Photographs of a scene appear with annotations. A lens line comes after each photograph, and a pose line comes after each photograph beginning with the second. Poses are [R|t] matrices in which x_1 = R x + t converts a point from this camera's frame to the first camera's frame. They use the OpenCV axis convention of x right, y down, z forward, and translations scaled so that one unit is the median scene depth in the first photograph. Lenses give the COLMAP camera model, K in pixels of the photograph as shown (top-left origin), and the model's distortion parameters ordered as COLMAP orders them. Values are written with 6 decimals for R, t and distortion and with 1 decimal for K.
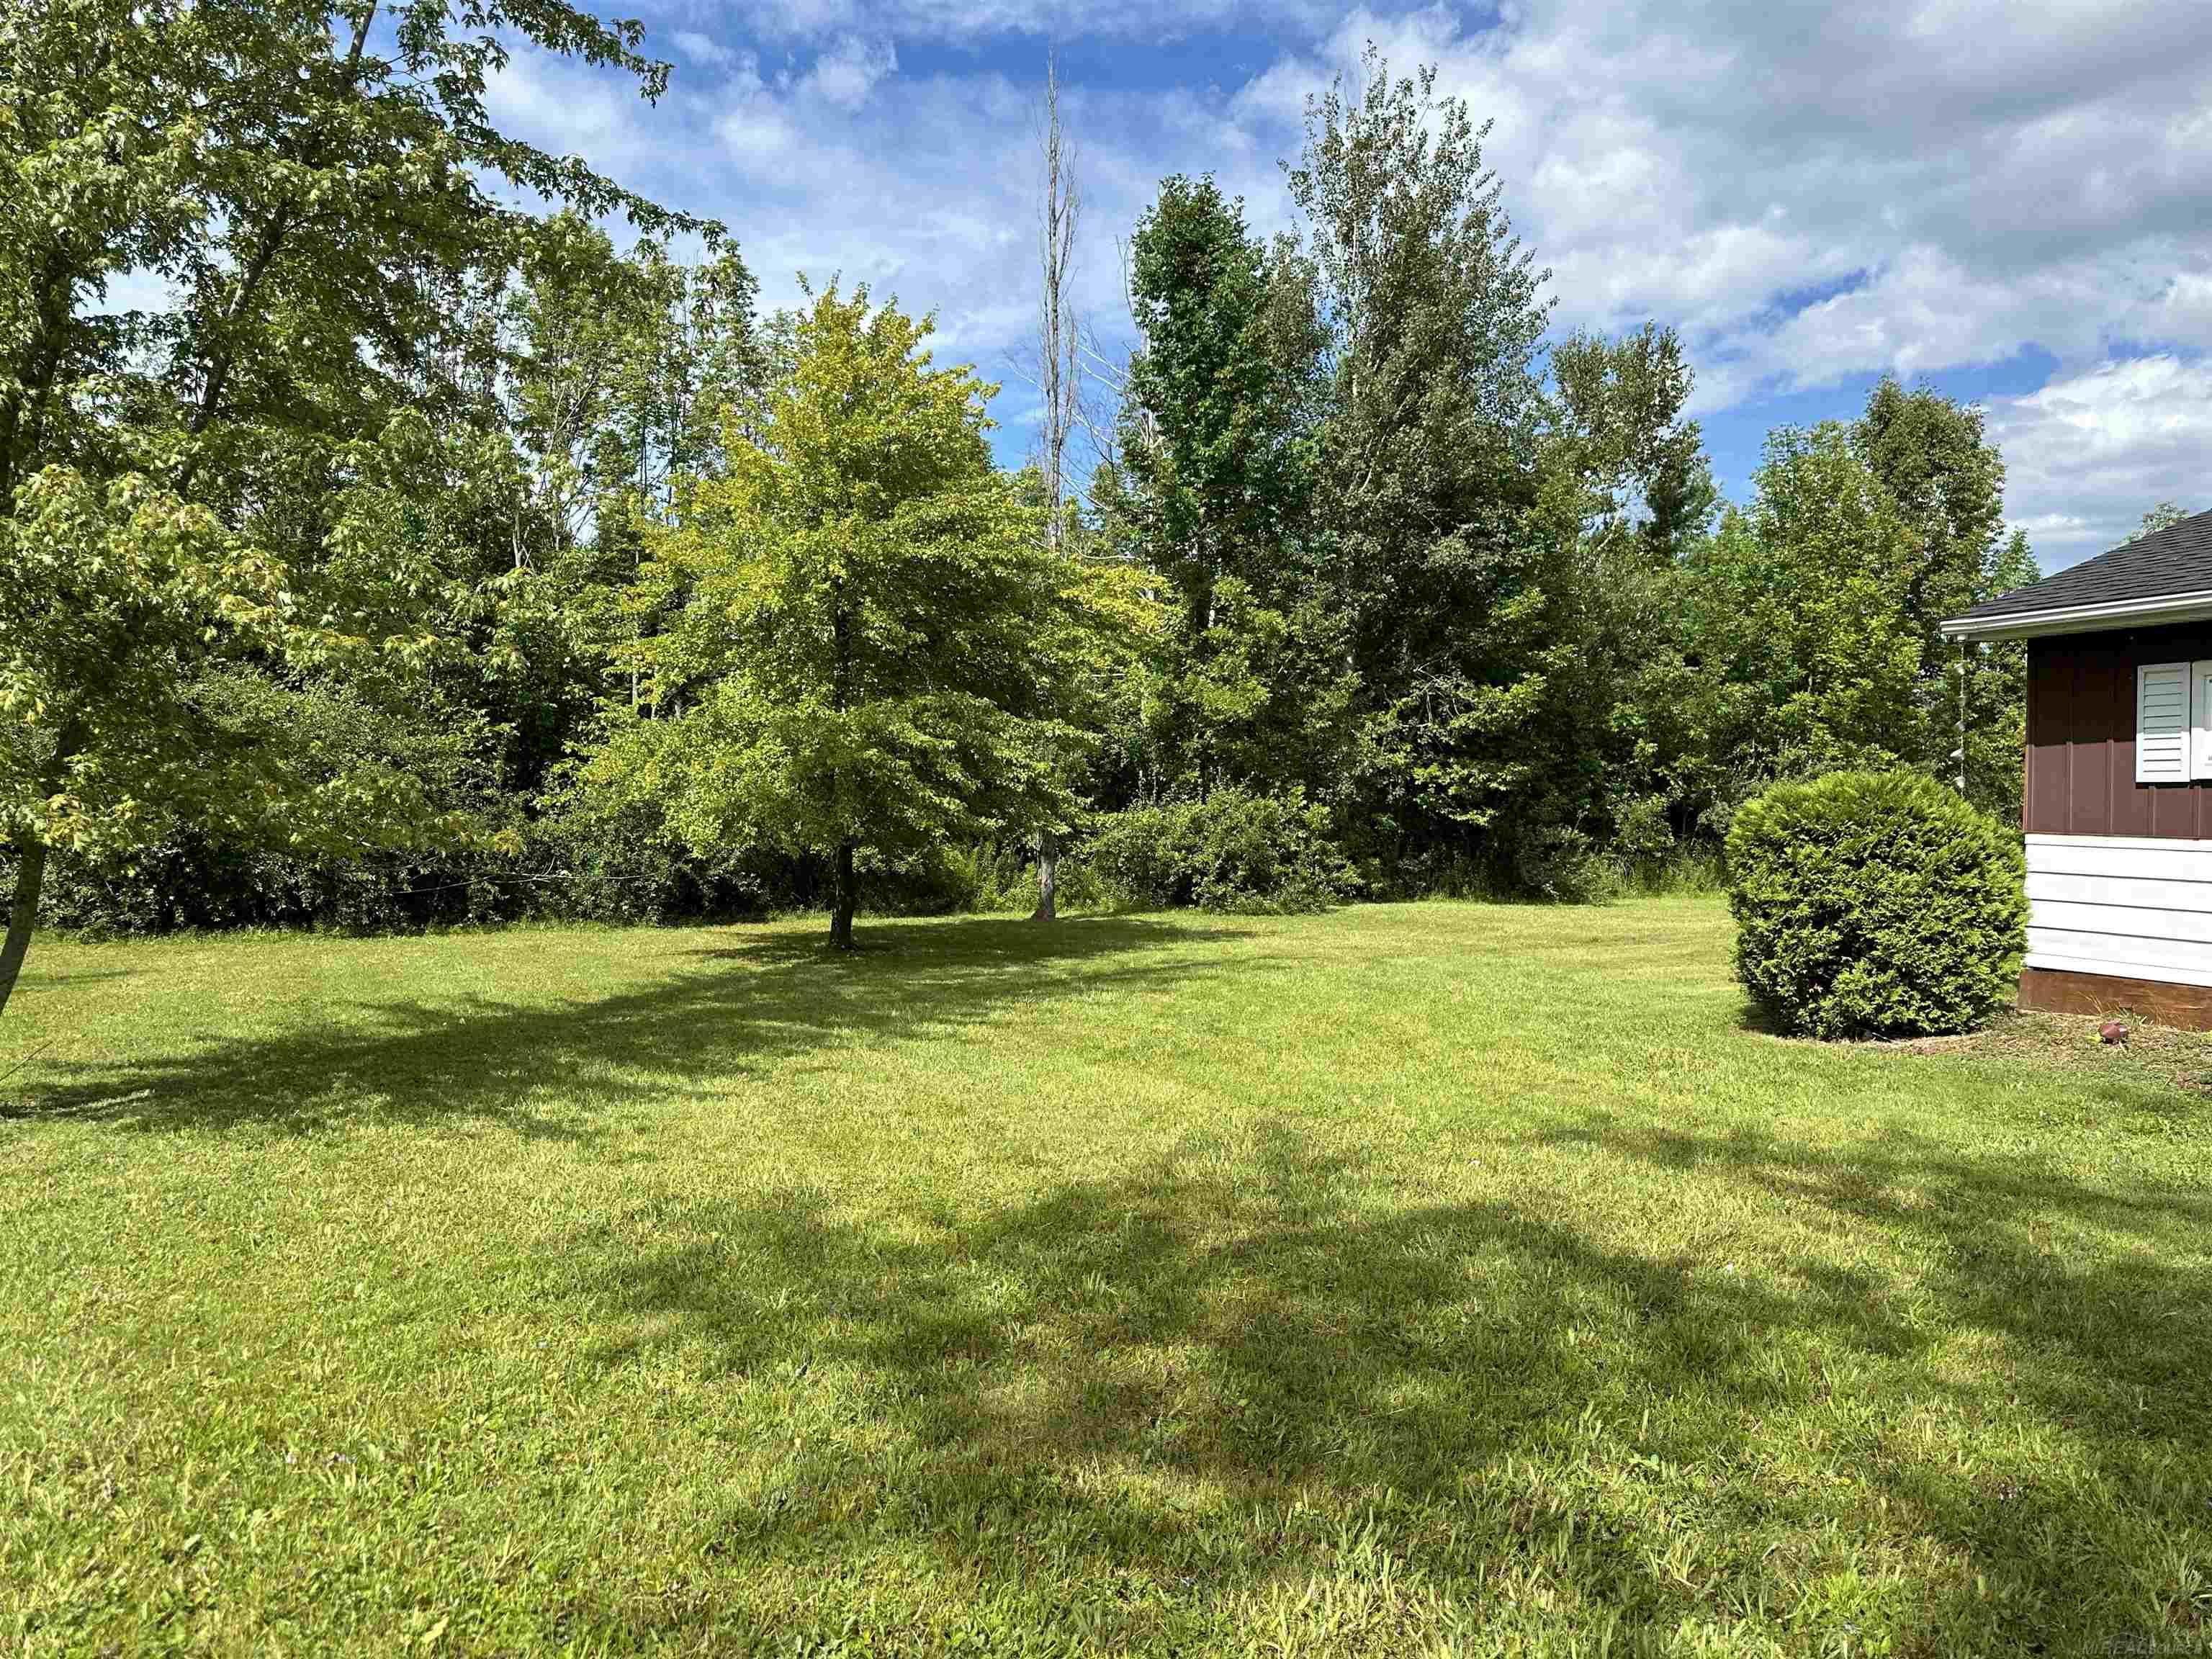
lens RADIAL K [[1575.6, 0, 1110.1], [0, 1575.6, 840.9], [0, 0, 1]] dist [0.005560, -0.000371]
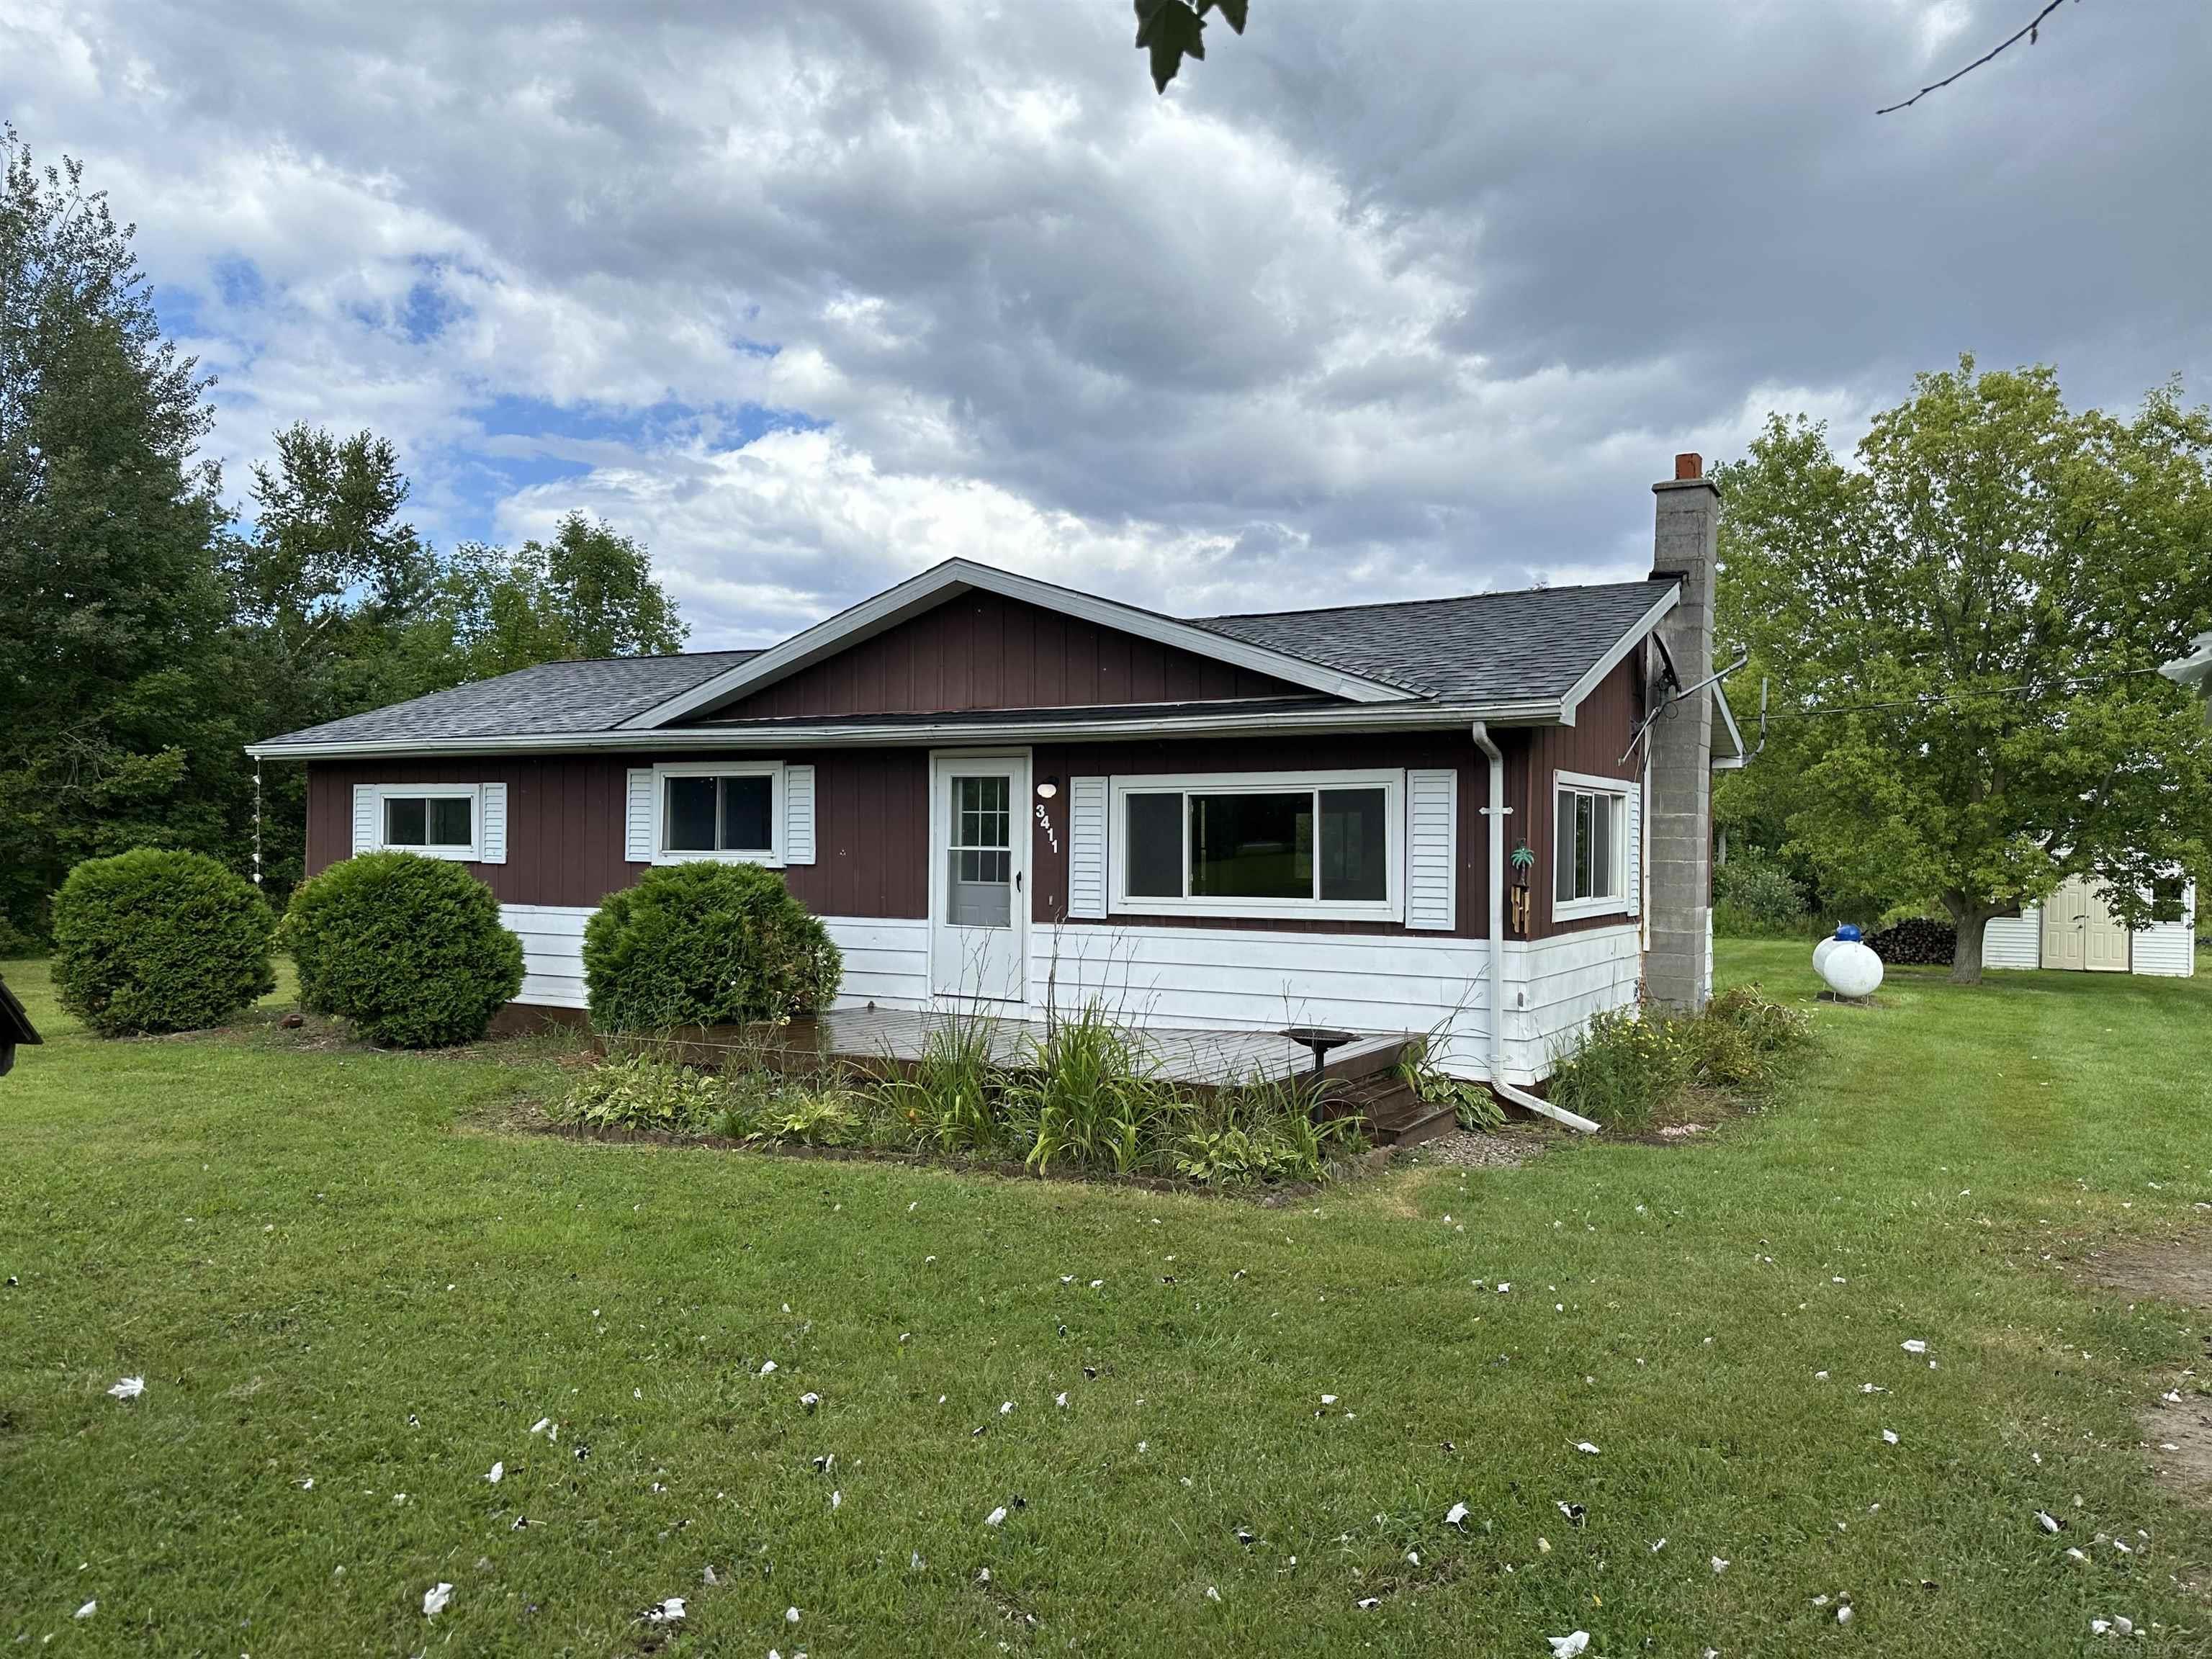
lens RADIAL K [[1572.1, 0, 1083.5], [0, 1572.1, 862.2], [0, 0, 1]] dist [0.045648, -0.015568]
pose [[0.801403, 0.015454, 0.597925, 0.113025], [-0.001361, 0.999711, -0.024014, 0.000503], [-0.598123, 0.018431, 0.801193, -0.254405]]
